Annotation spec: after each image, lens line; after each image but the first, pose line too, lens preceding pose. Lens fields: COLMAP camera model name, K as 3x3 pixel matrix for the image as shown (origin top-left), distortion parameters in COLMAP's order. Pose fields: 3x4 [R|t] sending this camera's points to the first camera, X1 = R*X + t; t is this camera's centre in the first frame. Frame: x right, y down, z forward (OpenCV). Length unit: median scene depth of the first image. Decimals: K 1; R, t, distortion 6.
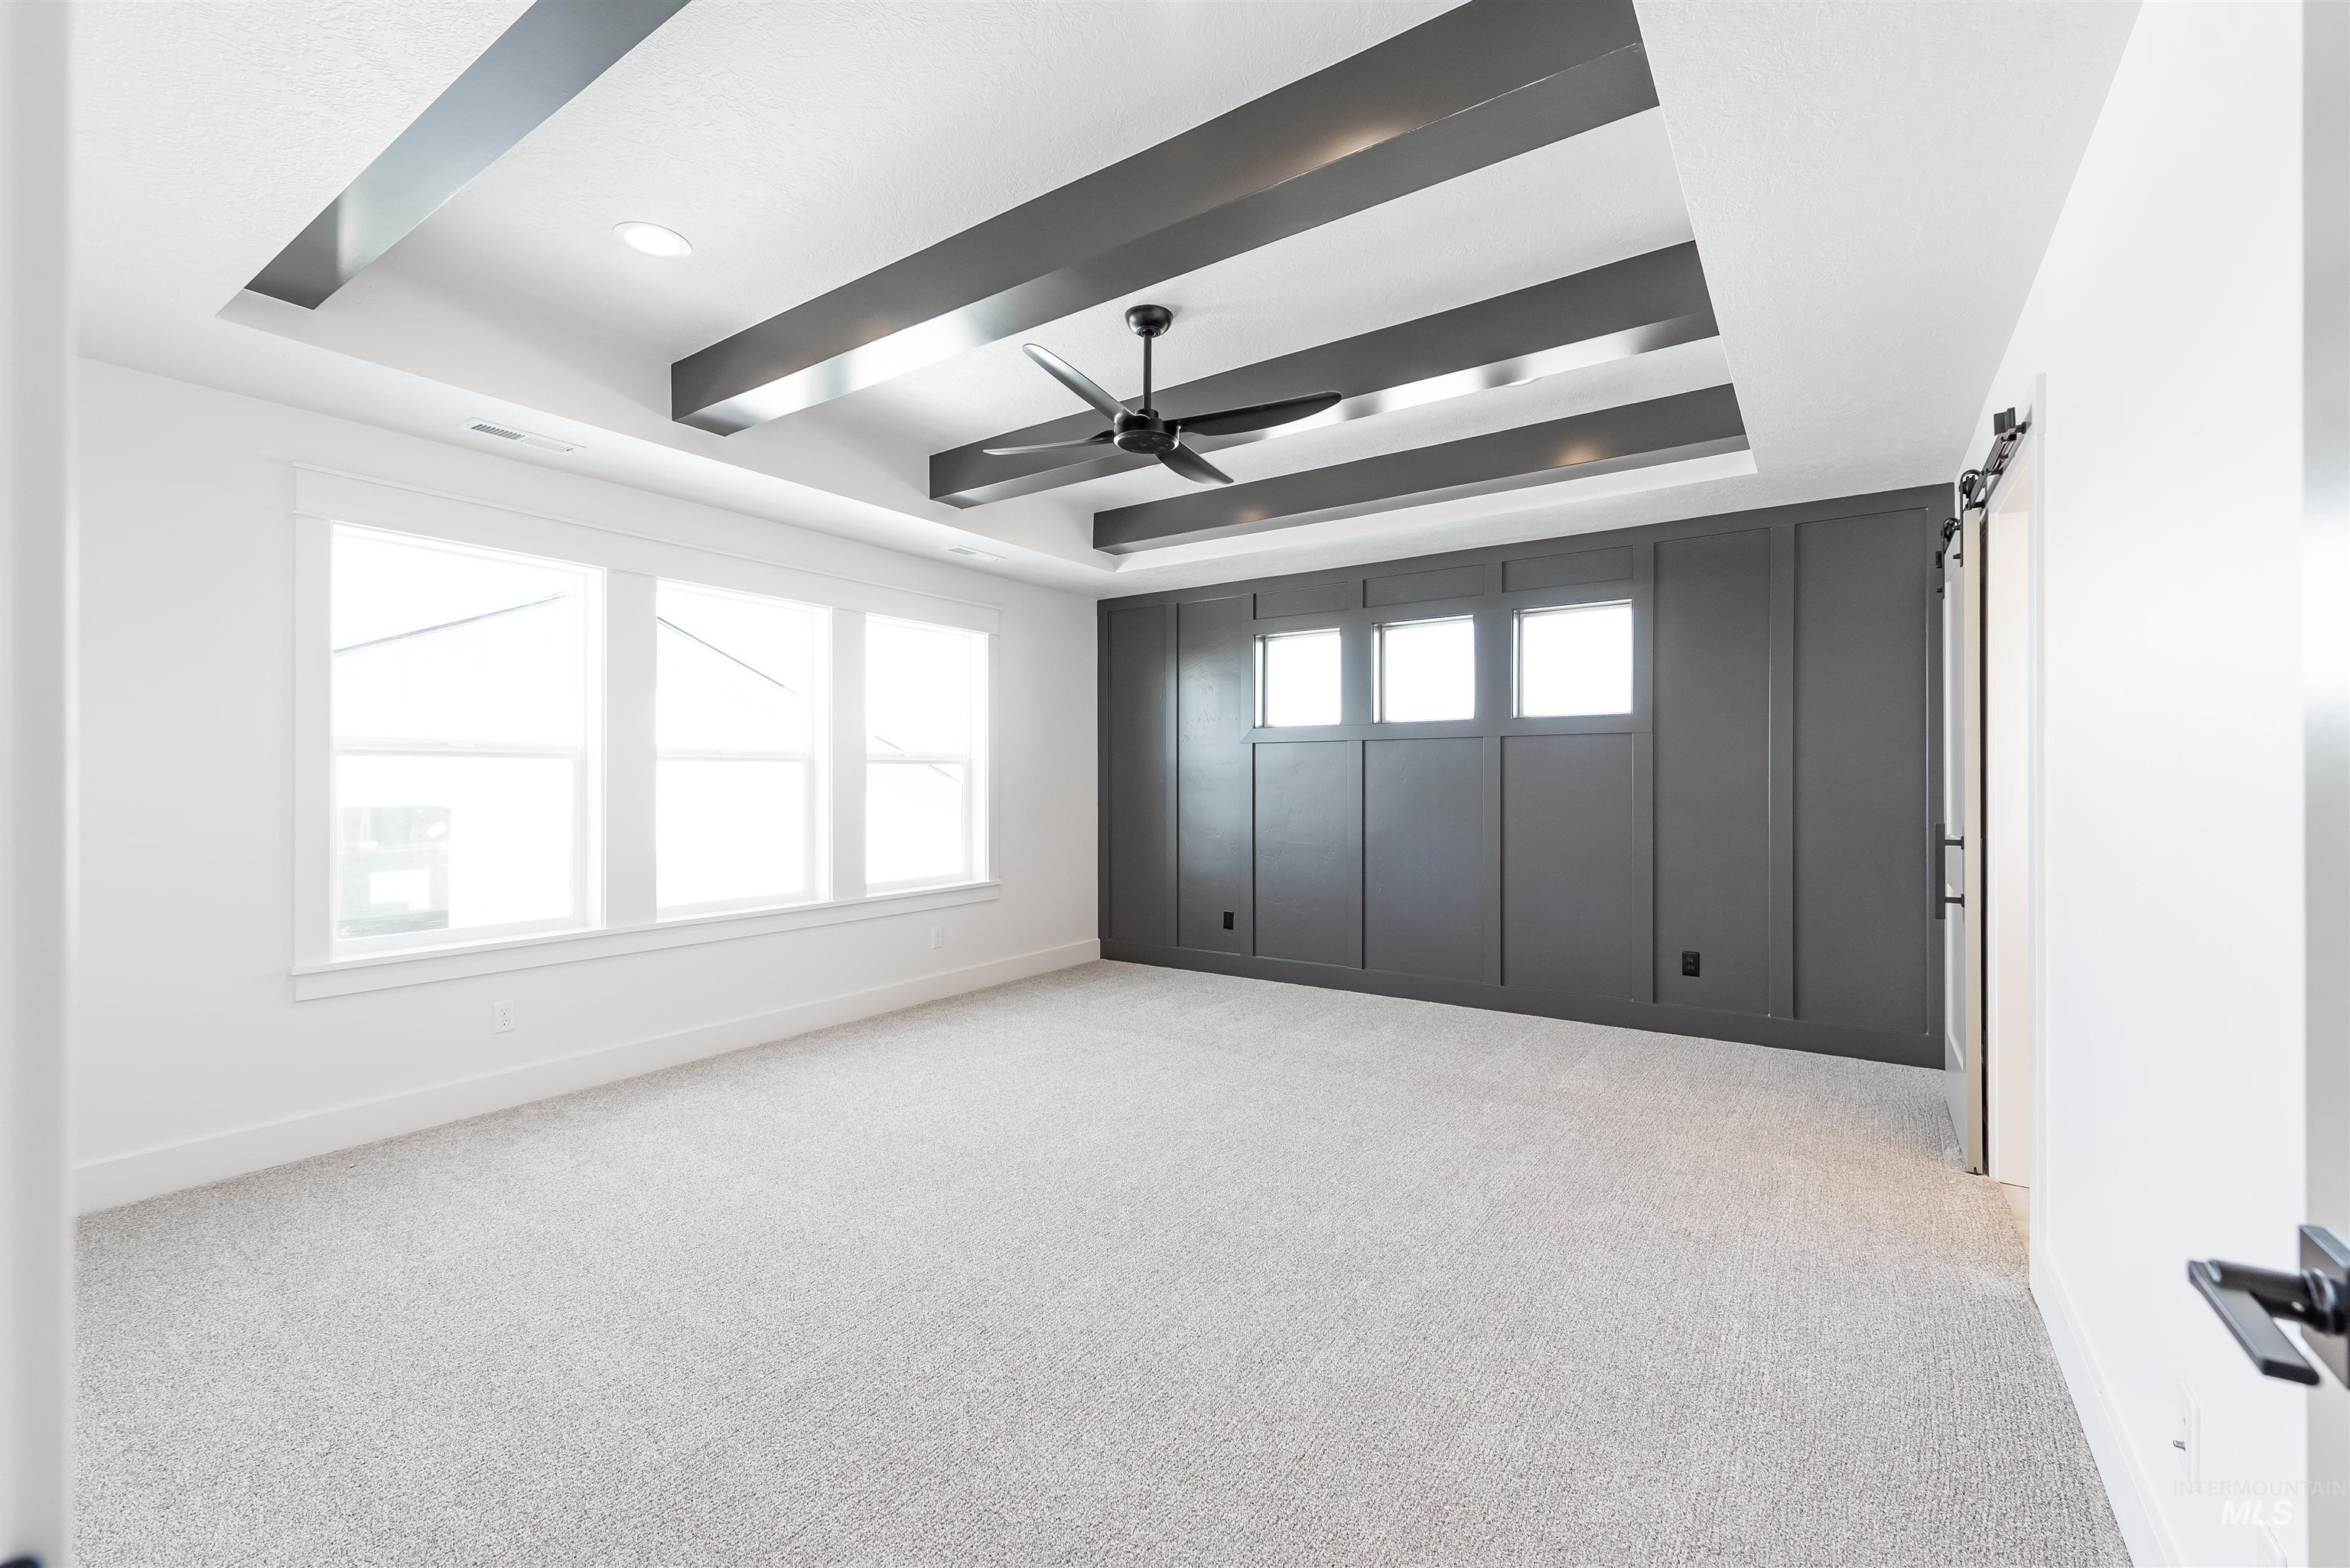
lens RADIAL K [[999.5, 0, 1179.2], [0, 999.5, 784.9], [0, 0, 1]] dist [0.020422, -0.000729]
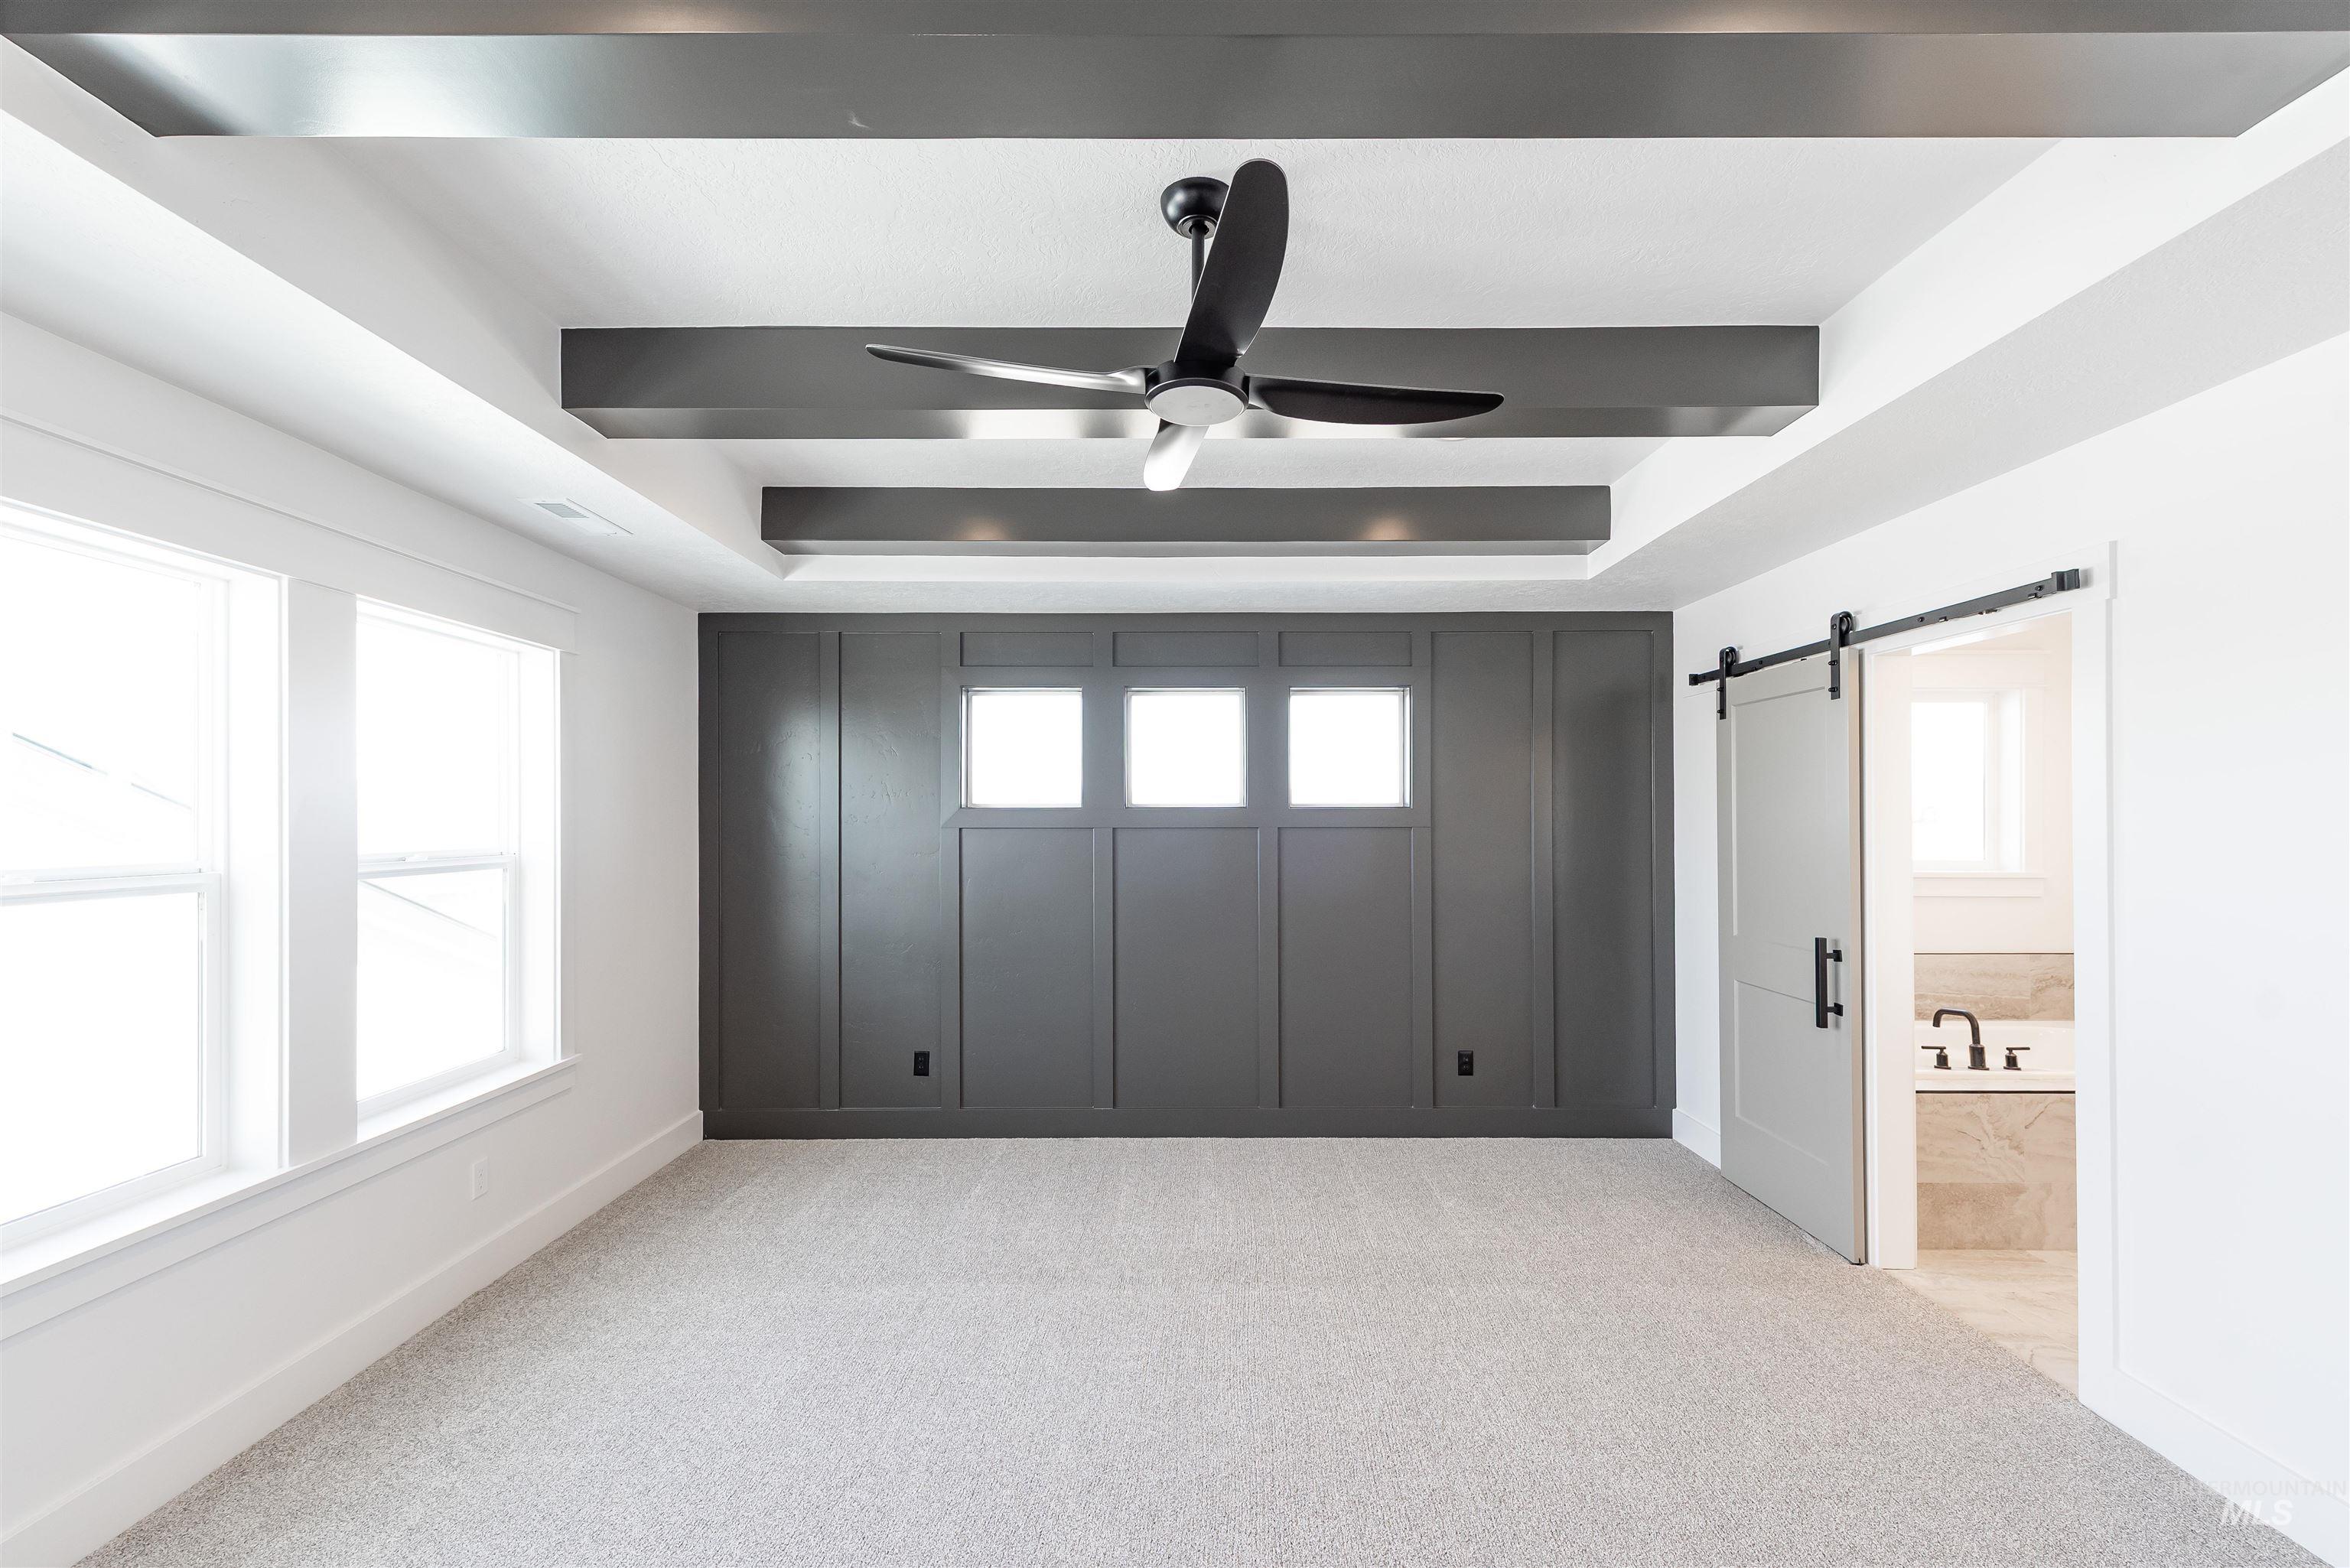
lens RADIAL K [[999.5, 0, 1171.9], [0, 999.5, 816.5], [0, 0, 1]] dist [0.020422, -0.000729]
pose [[0.822428, 0.002493, 0.568864, -0.263292], [0.000927, 0.999983, -0.005722, -0.053325], [-0.568869, 0.005233, 0.822412, 0.326461]]
